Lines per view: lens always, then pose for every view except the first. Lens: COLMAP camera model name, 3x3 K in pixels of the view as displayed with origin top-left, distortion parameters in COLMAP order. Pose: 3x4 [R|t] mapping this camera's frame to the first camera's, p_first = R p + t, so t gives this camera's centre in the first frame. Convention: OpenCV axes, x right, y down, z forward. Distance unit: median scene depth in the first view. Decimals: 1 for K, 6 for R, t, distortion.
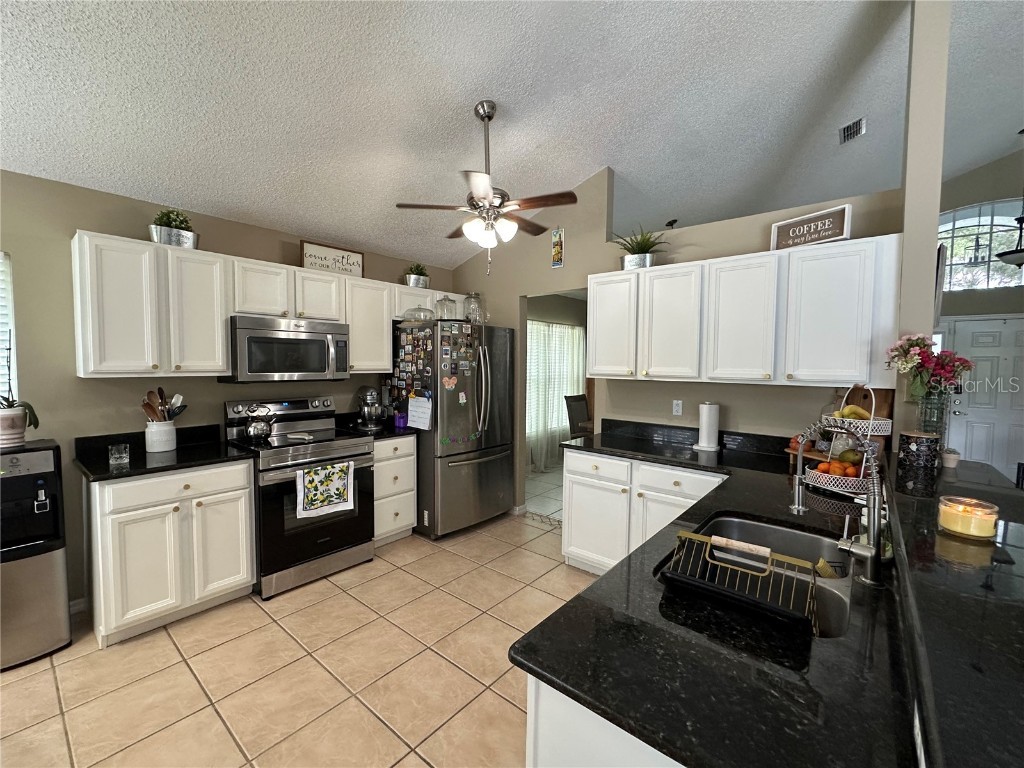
lens RADIAL K [[429.1, 0, 512.0], [0, 429.1, 384.0], [0, 0, 1]] dist [-0.003961, 0.000039]
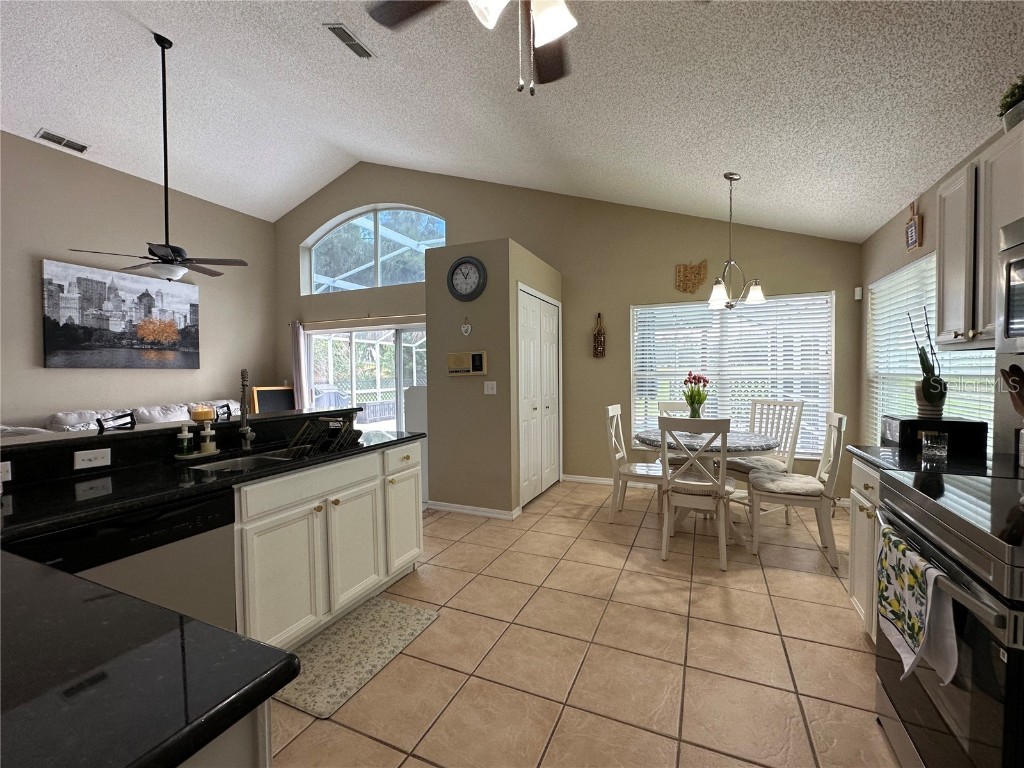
lens RADIAL K [[429.1, 0, 512.0], [0, 429.1, 384.0], [0, 0, 1]] dist [-0.003961, 0.000039]
pose [[-0.963934, 0.007078, -0.266046, 0.093154], [-0.011996, 0.997475, 0.070000, 0.000211], [0.265870, 0.070667, -0.961415, 1.692331]]
